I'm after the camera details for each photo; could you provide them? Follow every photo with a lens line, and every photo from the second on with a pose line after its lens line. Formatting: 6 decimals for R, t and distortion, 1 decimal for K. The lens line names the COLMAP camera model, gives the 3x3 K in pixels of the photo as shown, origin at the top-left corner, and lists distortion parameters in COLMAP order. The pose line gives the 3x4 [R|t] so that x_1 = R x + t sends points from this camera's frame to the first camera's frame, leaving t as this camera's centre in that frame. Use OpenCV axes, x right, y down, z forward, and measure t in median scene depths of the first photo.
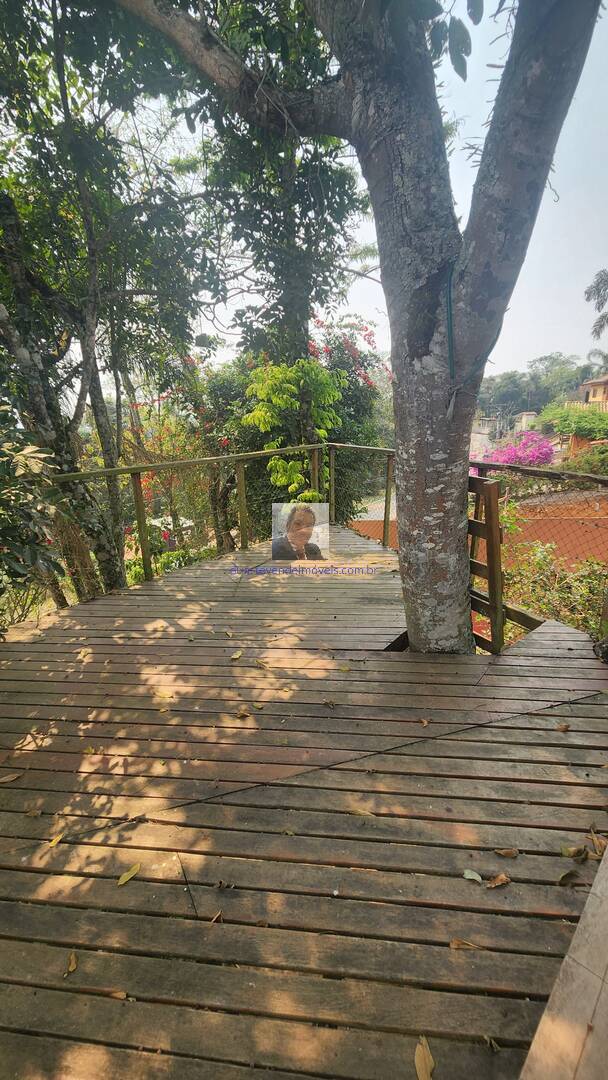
lens RADIAL K [[441.8, 0, 306.9], [0, 441.8, 533.5], [0, 0, 1]] dist [0.001969, 0.000935]
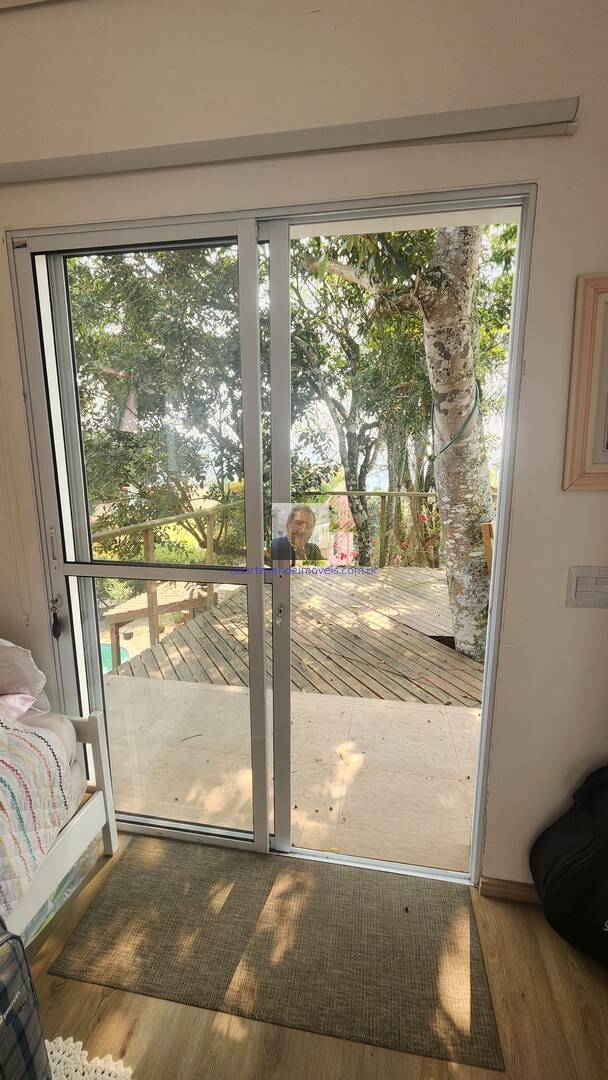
lens RADIAL K [[441.8, 0, 306.9], [0, 441.8, 533.5], [0, 0, 1]] dist [0.001969, 0.000935]
pose [[0.569783, 0.170358, -0.803944, 1.209506], [-0.237046, 0.970766, 0.037705, -0.010812], [0.786865, 0.169088, 0.593508, -0.206489]]
